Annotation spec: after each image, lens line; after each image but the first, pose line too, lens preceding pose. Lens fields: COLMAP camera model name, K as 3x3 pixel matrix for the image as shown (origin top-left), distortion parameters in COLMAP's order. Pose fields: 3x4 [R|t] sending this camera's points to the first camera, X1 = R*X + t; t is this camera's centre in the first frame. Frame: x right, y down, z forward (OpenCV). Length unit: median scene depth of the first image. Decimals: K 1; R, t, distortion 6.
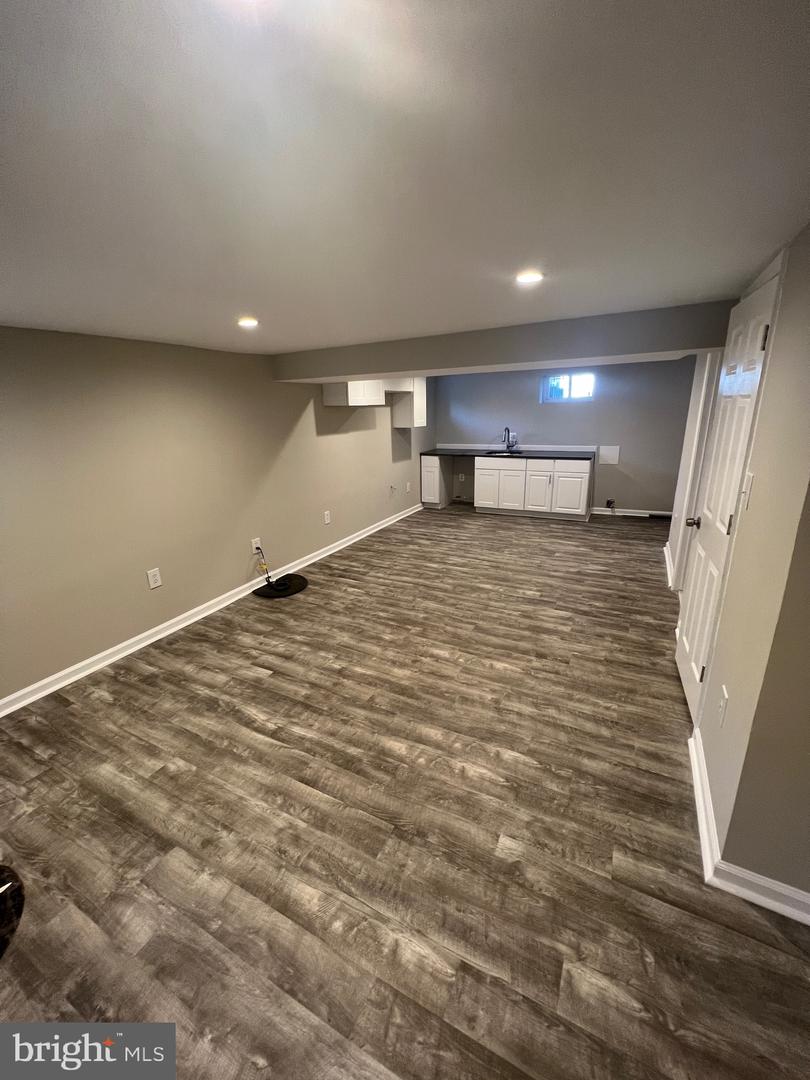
lens RADIAL K [[432.4, 0, 404.5], [0, 432.4, 534.1], [0, 0, 1]] dist [-0.002680, 0.000062]
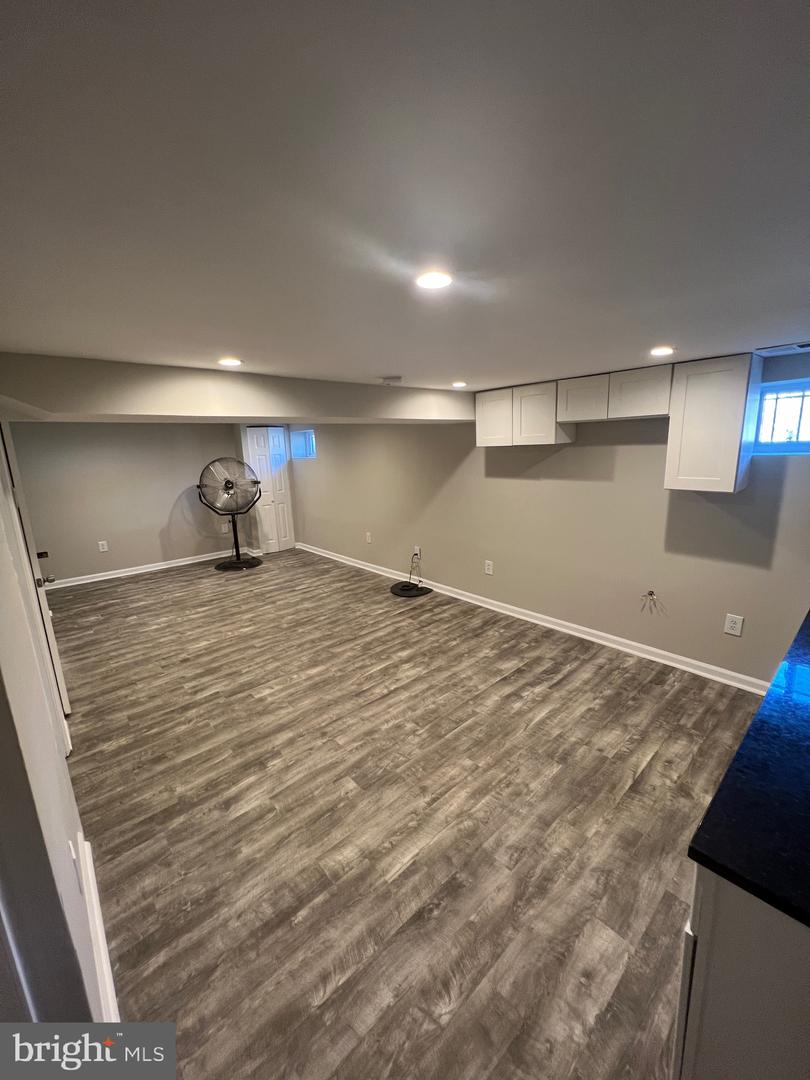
lens RADIAL K [[432.4, 0, 405.5], [0, 432.4, 539.8], [0, 0, 1]] dist [-0.002680, 0.000062]
pose [[-0.356457, 0.244580, -0.901731, 0.888491], [-0.216485, 0.917243, 0.334364, -0.465542], [0.908886, 0.314397, -0.274010, 1.425304]]
